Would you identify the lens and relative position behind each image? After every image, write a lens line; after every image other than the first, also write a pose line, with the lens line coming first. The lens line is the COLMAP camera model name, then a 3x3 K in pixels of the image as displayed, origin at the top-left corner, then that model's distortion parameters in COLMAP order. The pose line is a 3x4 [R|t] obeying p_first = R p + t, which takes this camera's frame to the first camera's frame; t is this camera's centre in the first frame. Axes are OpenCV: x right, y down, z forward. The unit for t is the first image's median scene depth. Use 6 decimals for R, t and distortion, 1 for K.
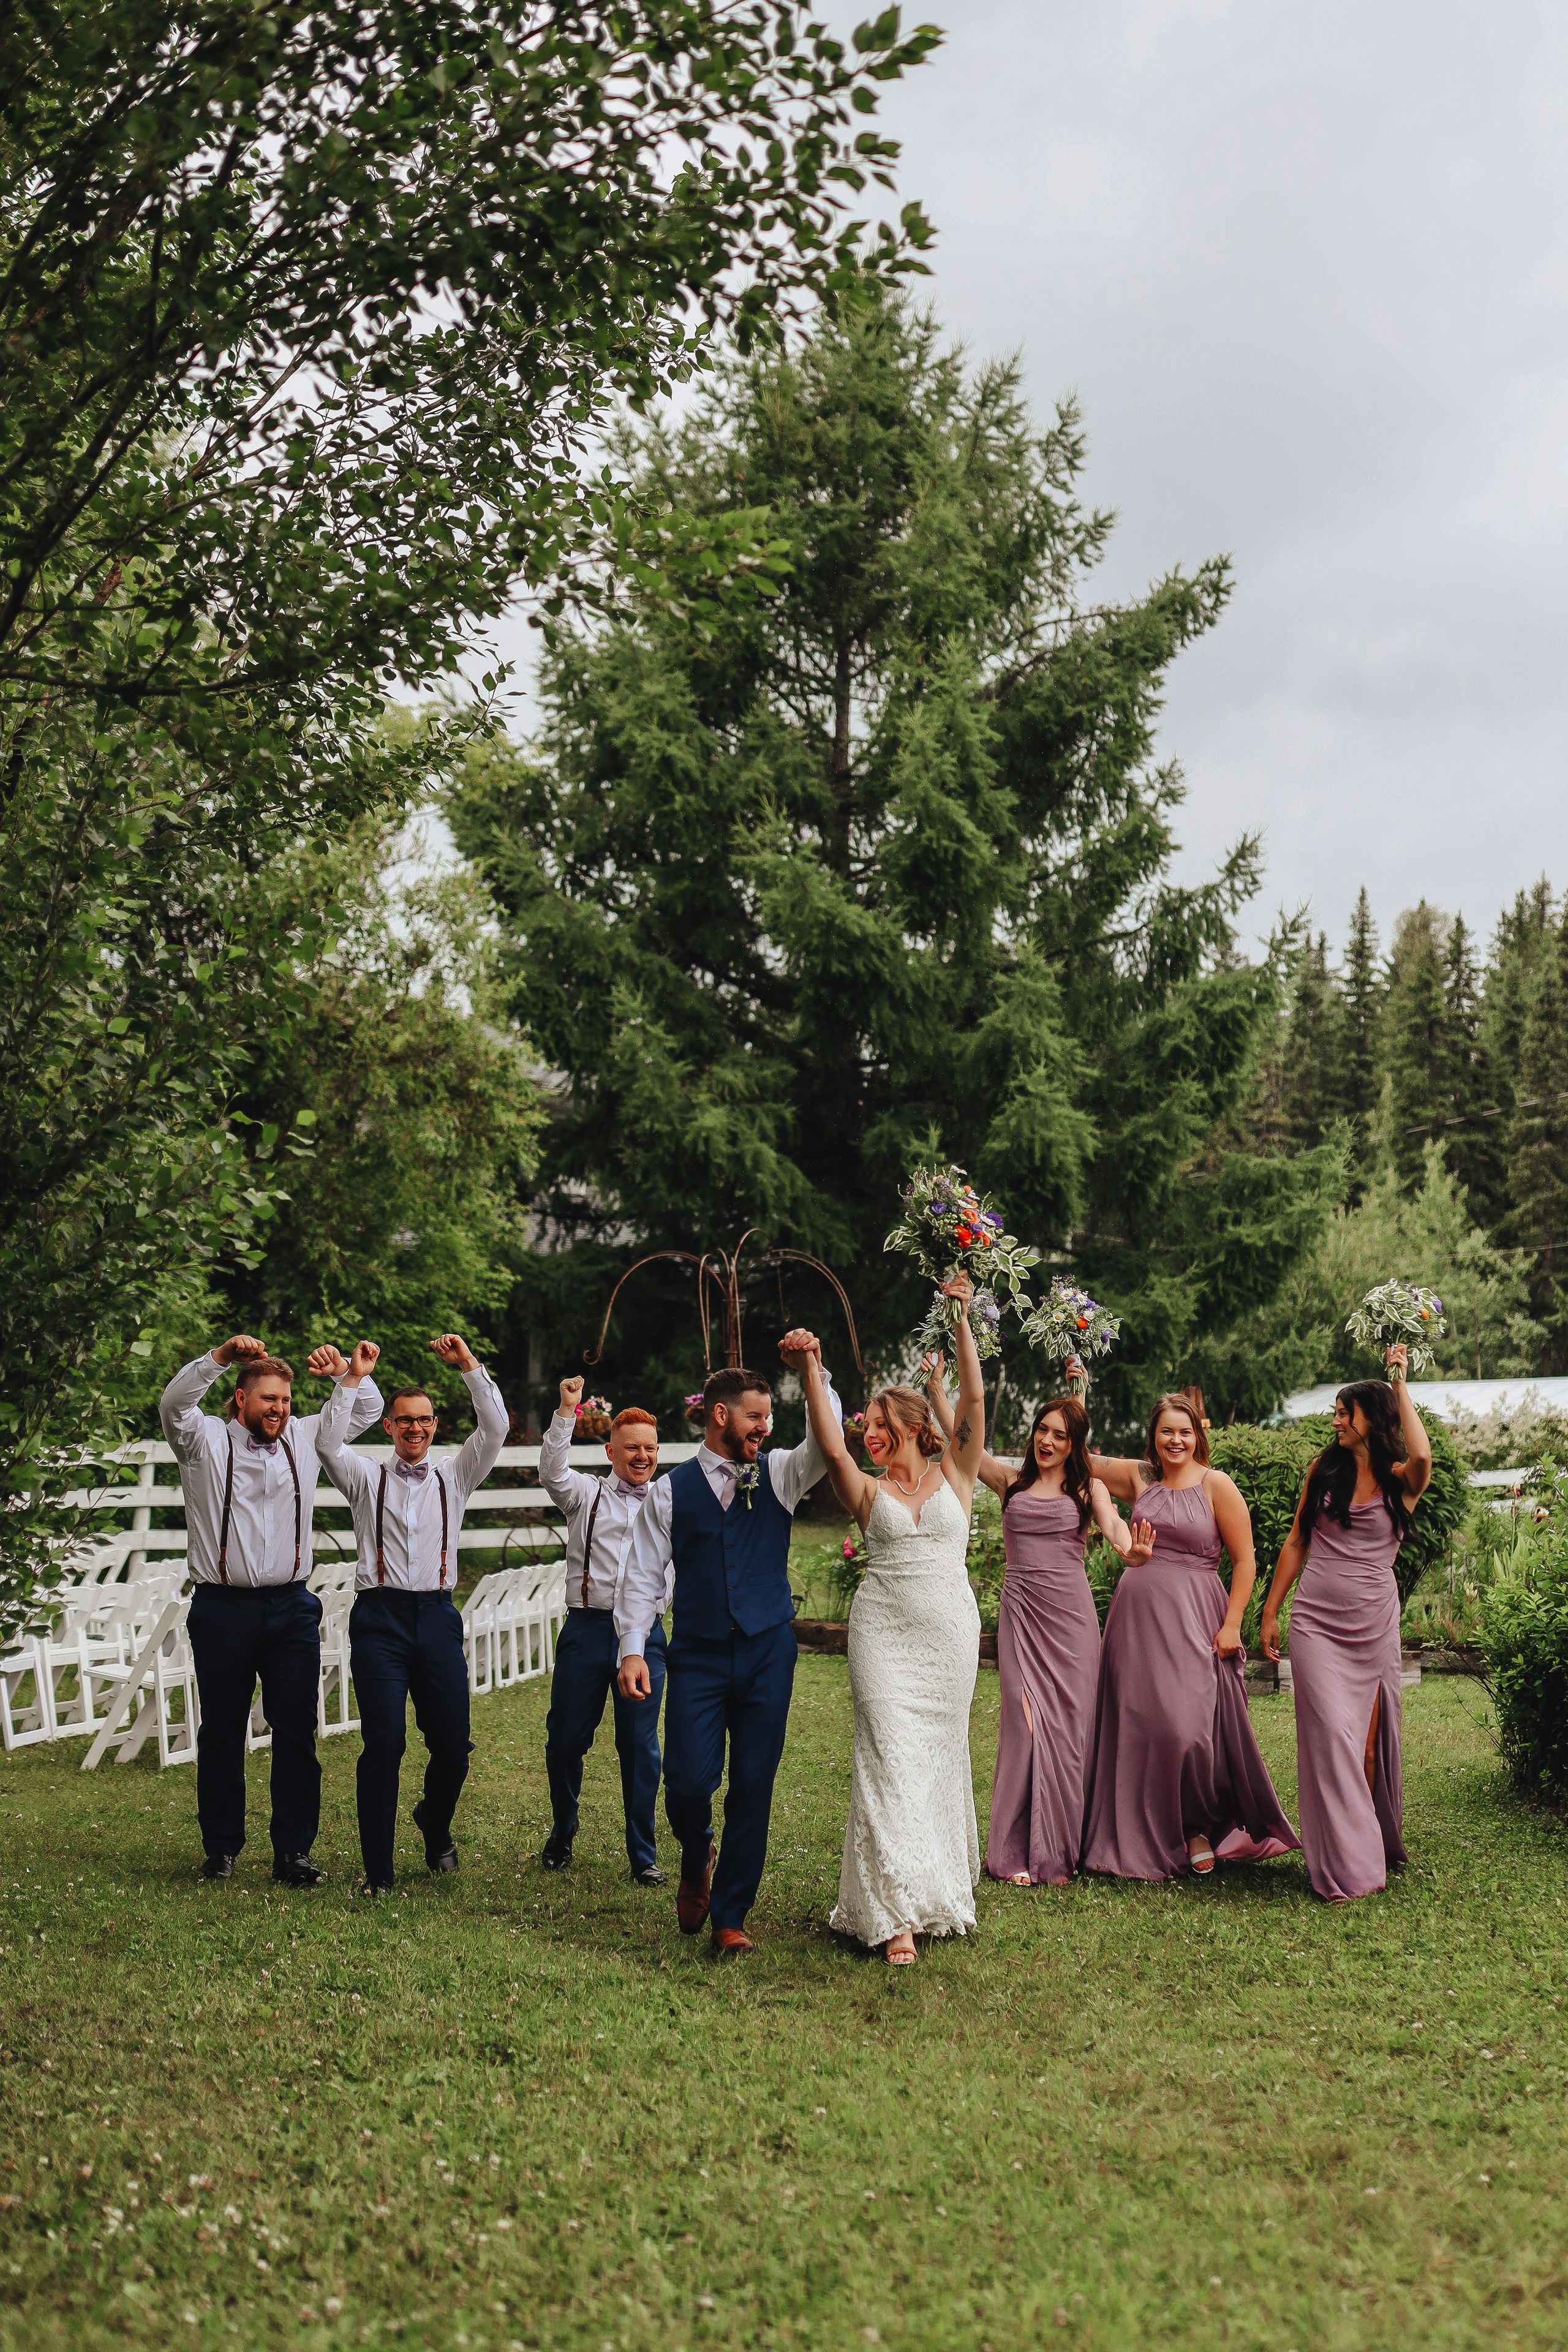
lens RADIAL K [[3228.8, 0, 857.1], [0, 3228.8, 1204.2], [0, 0, 1]] dist [-0.016605, 0.070641]
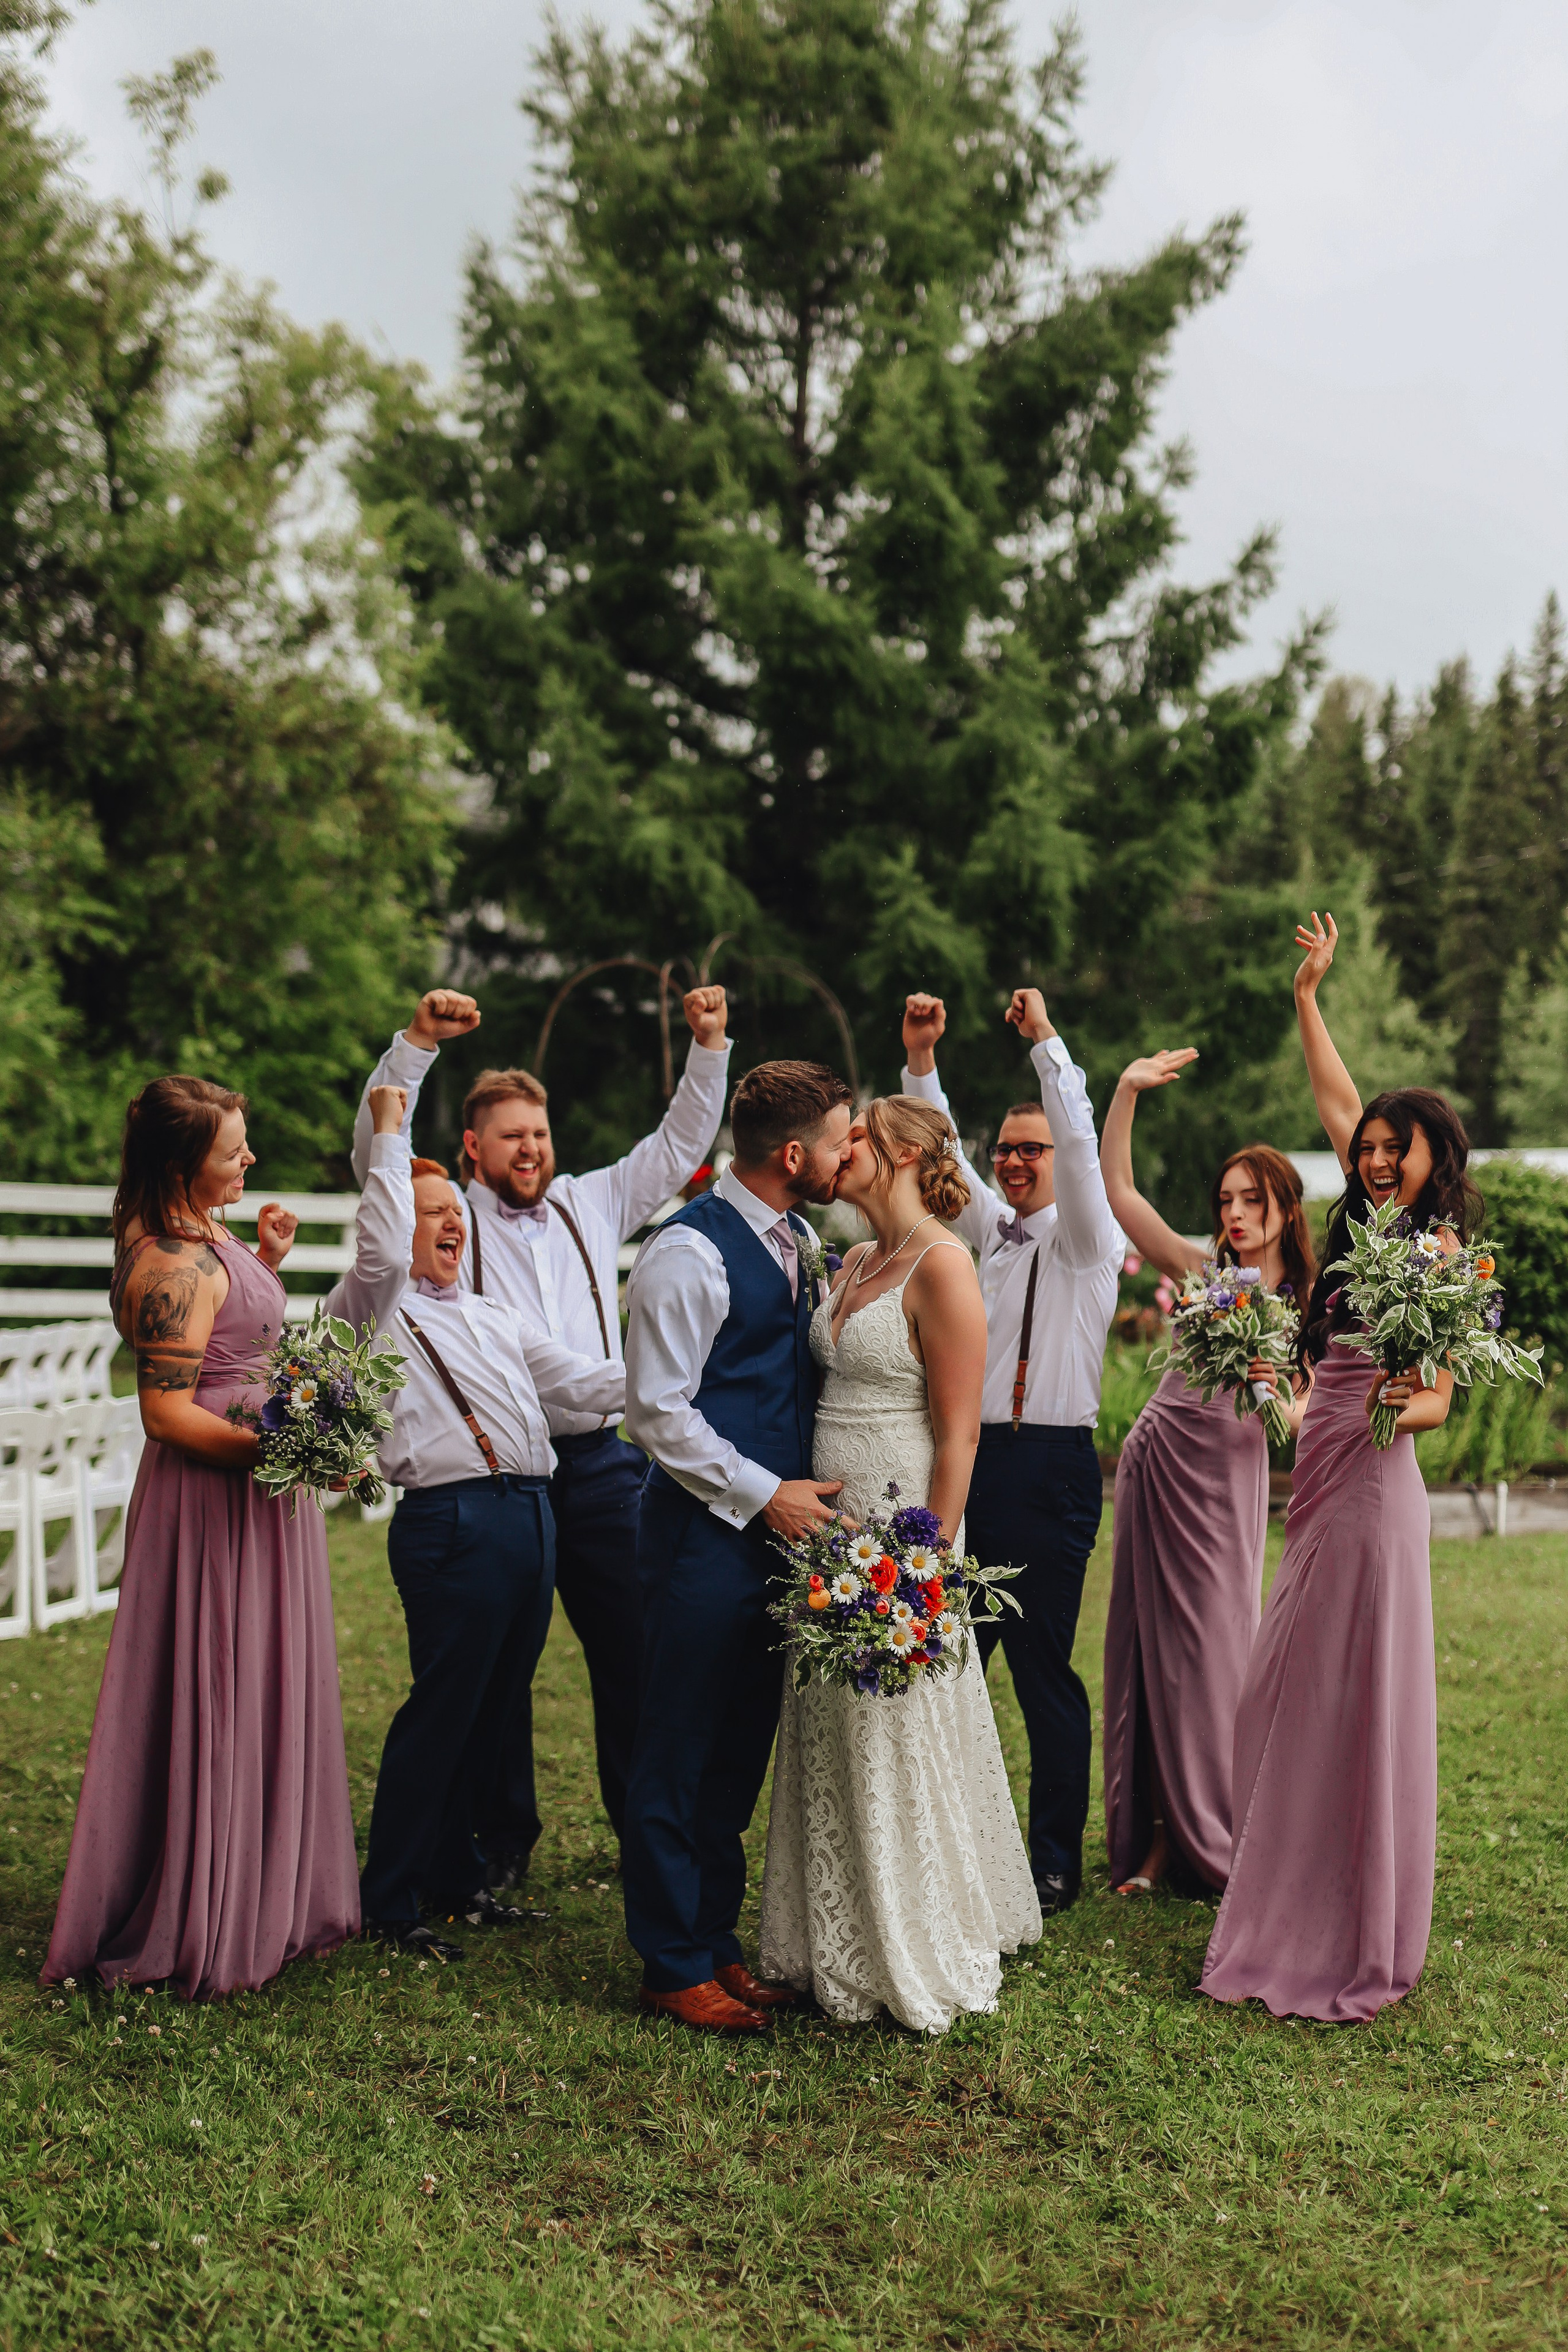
lens RADIAL K [[3224.0, 0, 784.0], [0, 3224.0, 1176.0], [0, 0, 1]] dist [0.013237, 0.090582]
pose [[0.999747, 0.021243, 0.007375, -0.012325], [-0.021674, 0.997697, 0.064279, 0.008753], [-0.005992, -0.064423, 0.997905, 0.109533]]
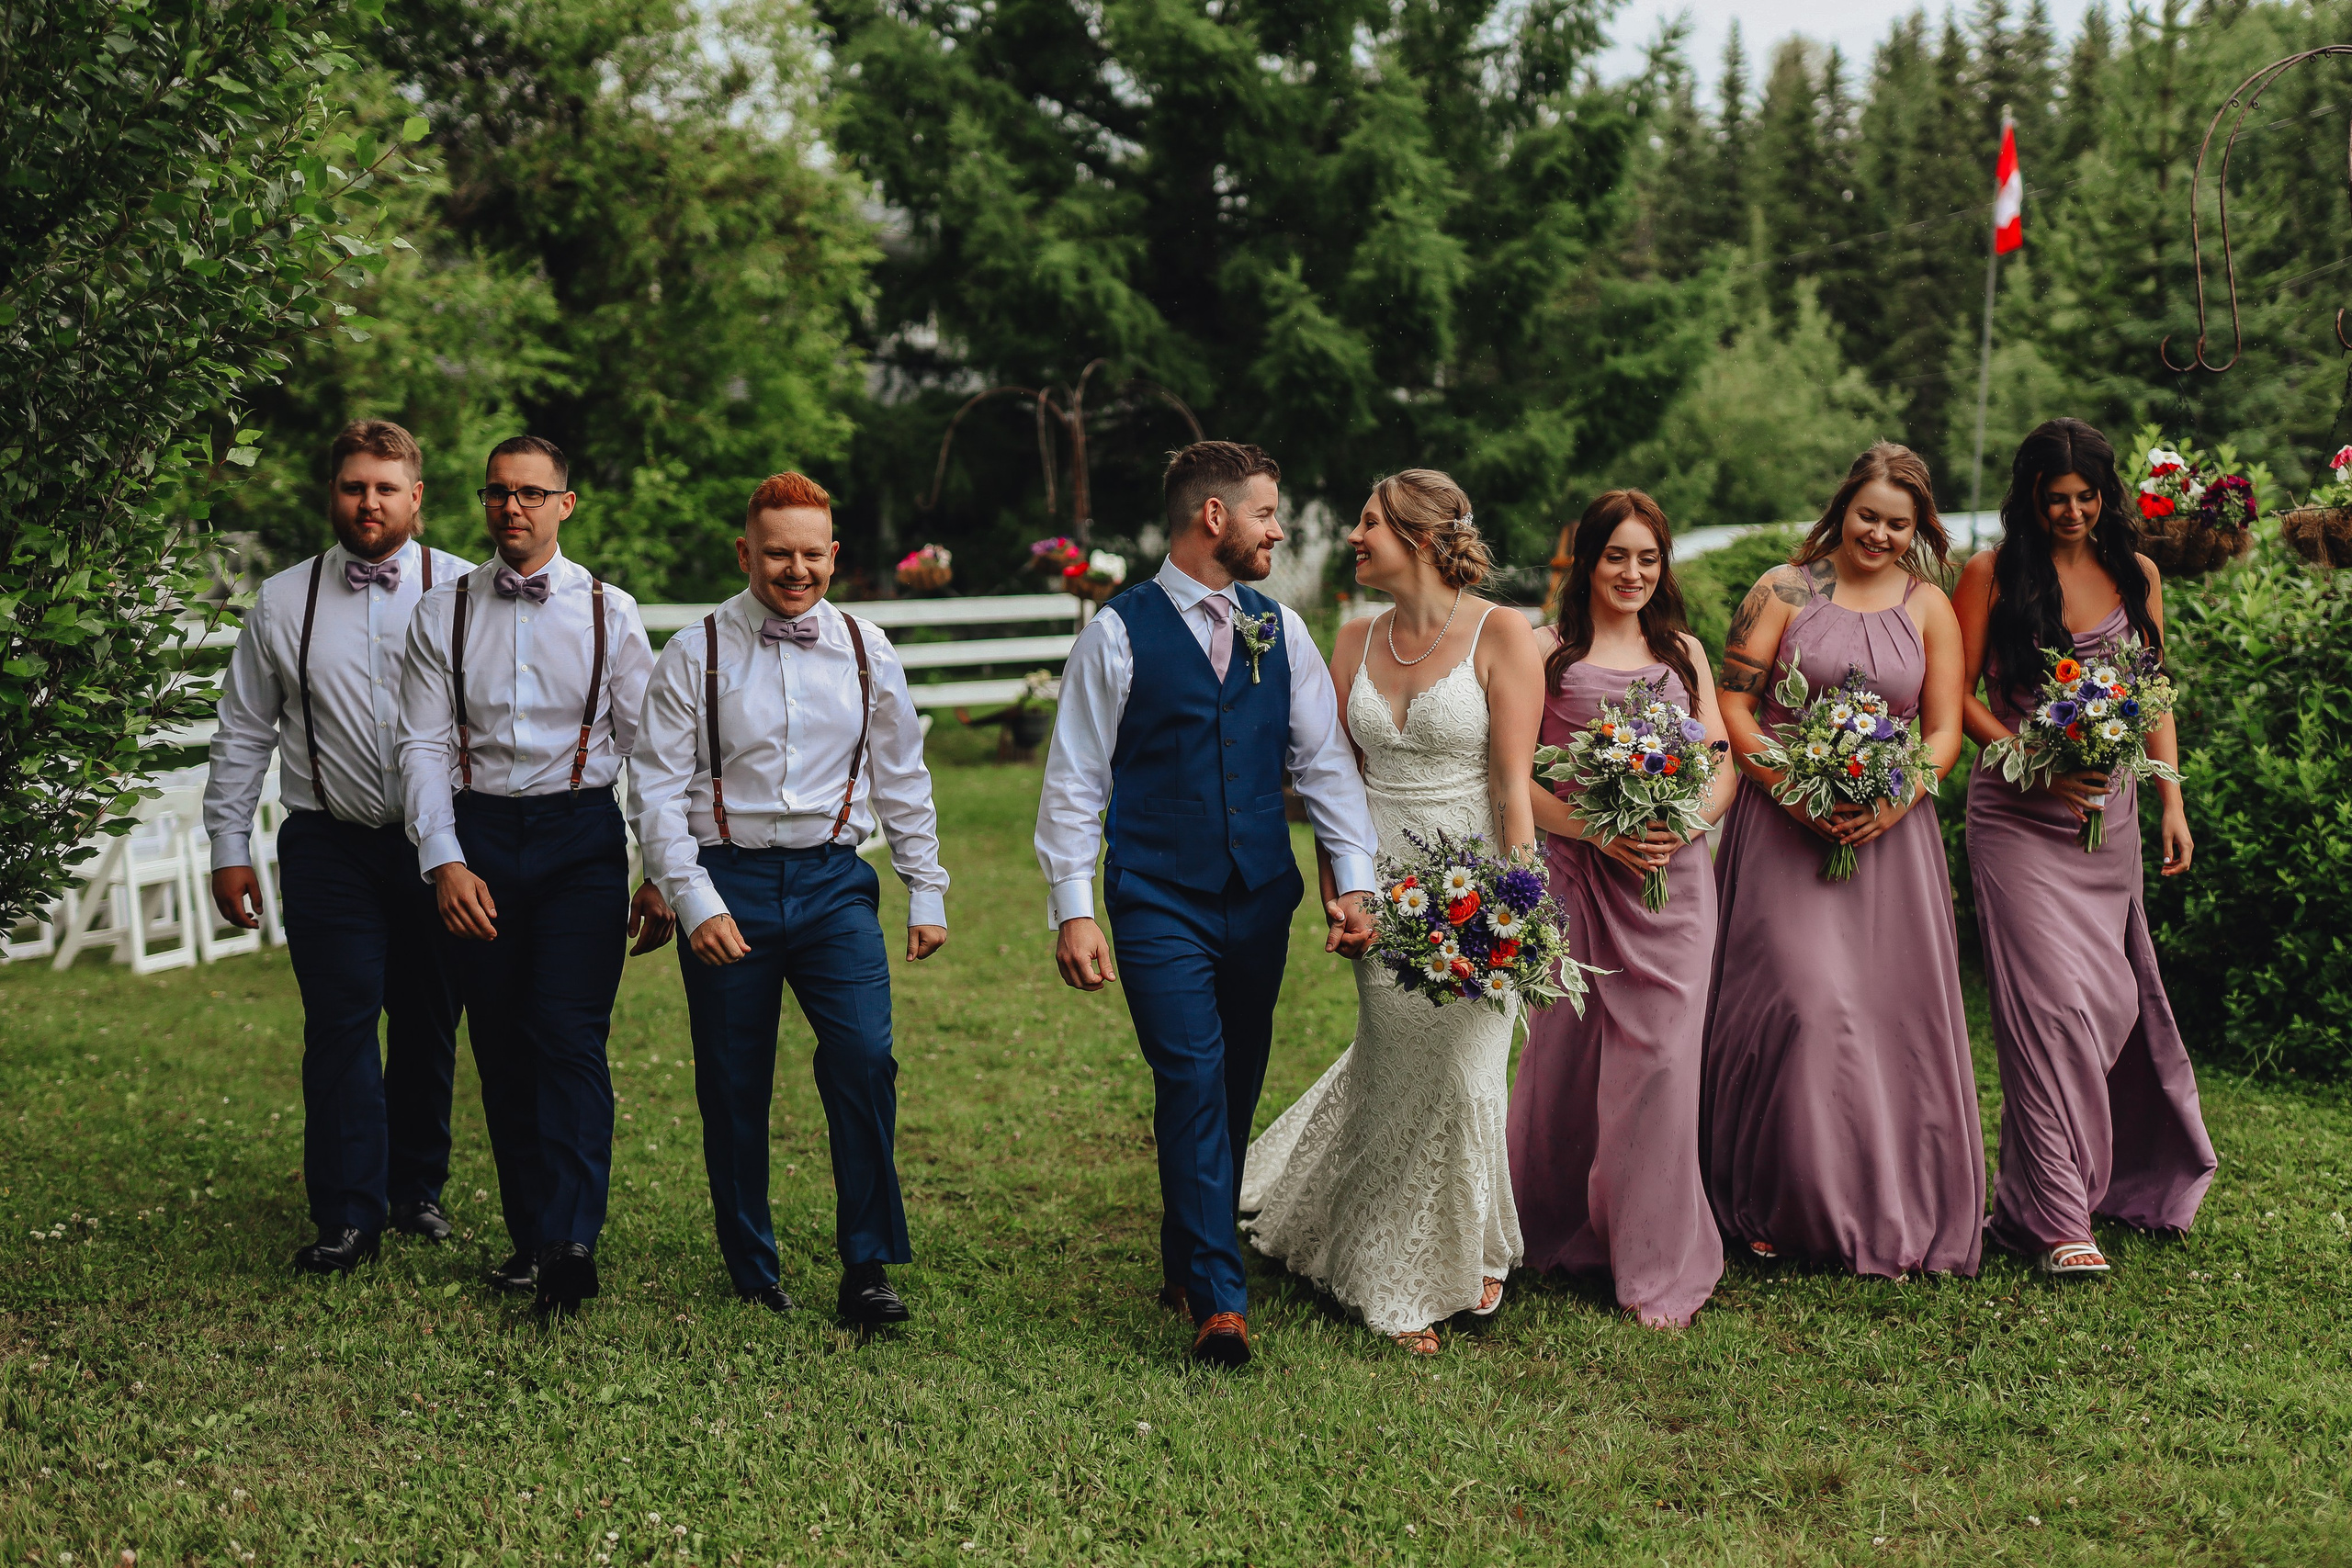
lens RADIAL K [[3228.5, 0, 1176.0], [0, 3228.5, 784.0], [0, 0, 1]] dist [-0.016605, 0.070641]
pose [[0.999619, -0.021572, -0.017209, 0.001895], [0.023629, 0.991234, 0.129987, 0.004670], [0.014254, -0.130344, 0.991366, 0.040041]]
